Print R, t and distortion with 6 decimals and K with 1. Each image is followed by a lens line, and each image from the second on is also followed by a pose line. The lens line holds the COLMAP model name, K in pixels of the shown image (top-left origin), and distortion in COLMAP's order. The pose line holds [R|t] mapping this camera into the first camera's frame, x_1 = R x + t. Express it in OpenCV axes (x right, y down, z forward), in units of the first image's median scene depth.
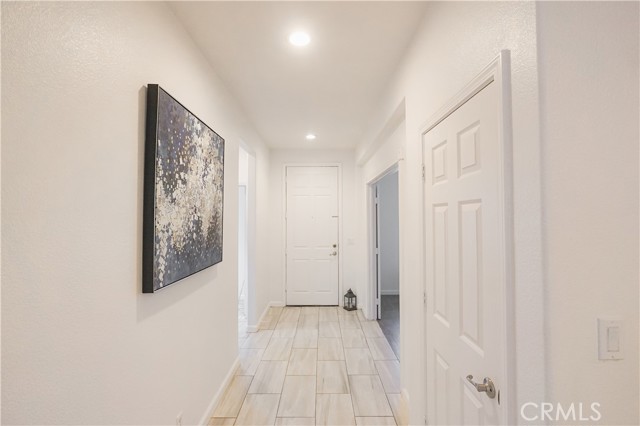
lens RADIAL K [[294.2, 0, 320.0], [0, 294.2, 209.7], [0, 0, 1]] dist [-0.000757, 0.001904]
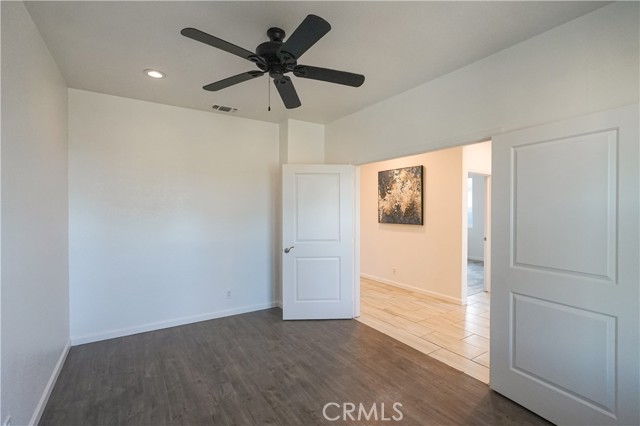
lens RADIAL K [[294.2, 0, 320.0], [0, 294.2, 211.8], [0, 0, 1]] dist [-0.000757, 0.001904]
pose [[-0.841785, 0.005680, -0.539783, 1.222722], [0.020917, 0.999537, -0.022103, 0.100975], [0.539408, -0.029897, -0.841514, 2.110721]]
